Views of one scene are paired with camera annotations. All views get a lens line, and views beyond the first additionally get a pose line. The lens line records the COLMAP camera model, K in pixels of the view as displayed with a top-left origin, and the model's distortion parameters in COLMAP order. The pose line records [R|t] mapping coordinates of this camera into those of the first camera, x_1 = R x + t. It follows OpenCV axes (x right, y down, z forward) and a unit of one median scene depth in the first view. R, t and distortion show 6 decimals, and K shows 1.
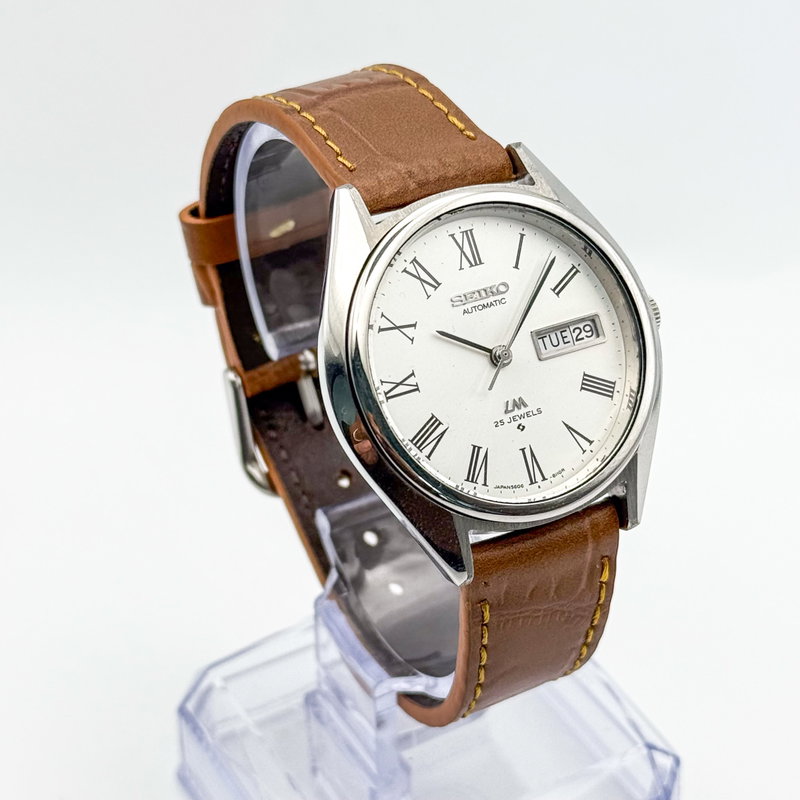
lens RADIAL K [[2256.6, 0, 400.0], [0, 2256.6, 400.0], [0, 0, 1]] dist [0.116226, -0.033493]
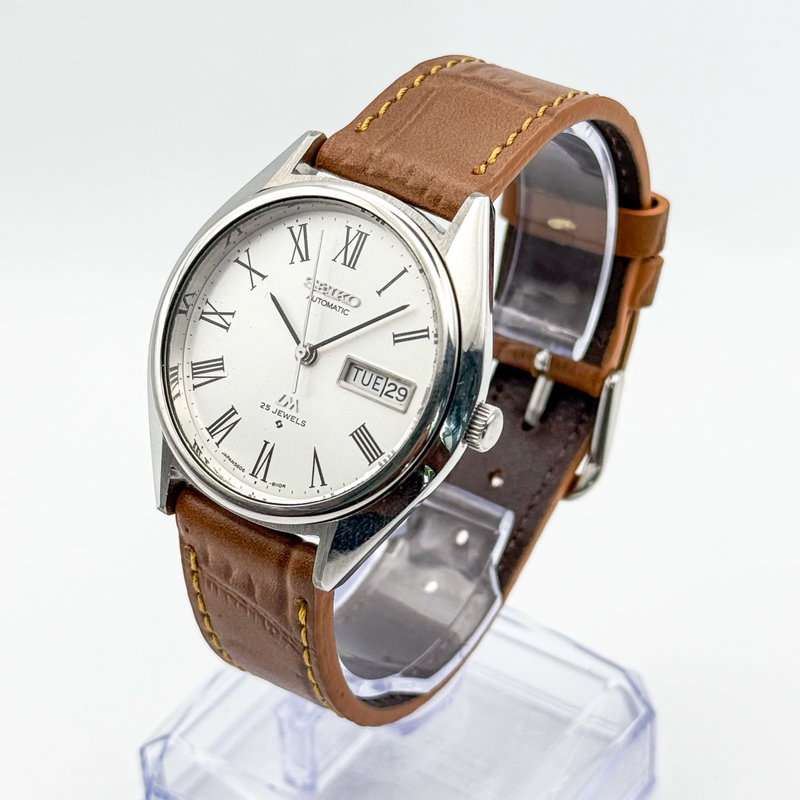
lens RADIAL K [[2256.6, 0, 400.0], [0, 2256.6, 400.0], [0, 0, 1]] dist [0.116226, -0.033493]
pose [[0.450023, 0.535564, -0.714598, 0.771011], [-0.513324, 0.809931, 0.283743, -0.301019], [0.730738, 0.239130, 0.639405, 0.408237]]
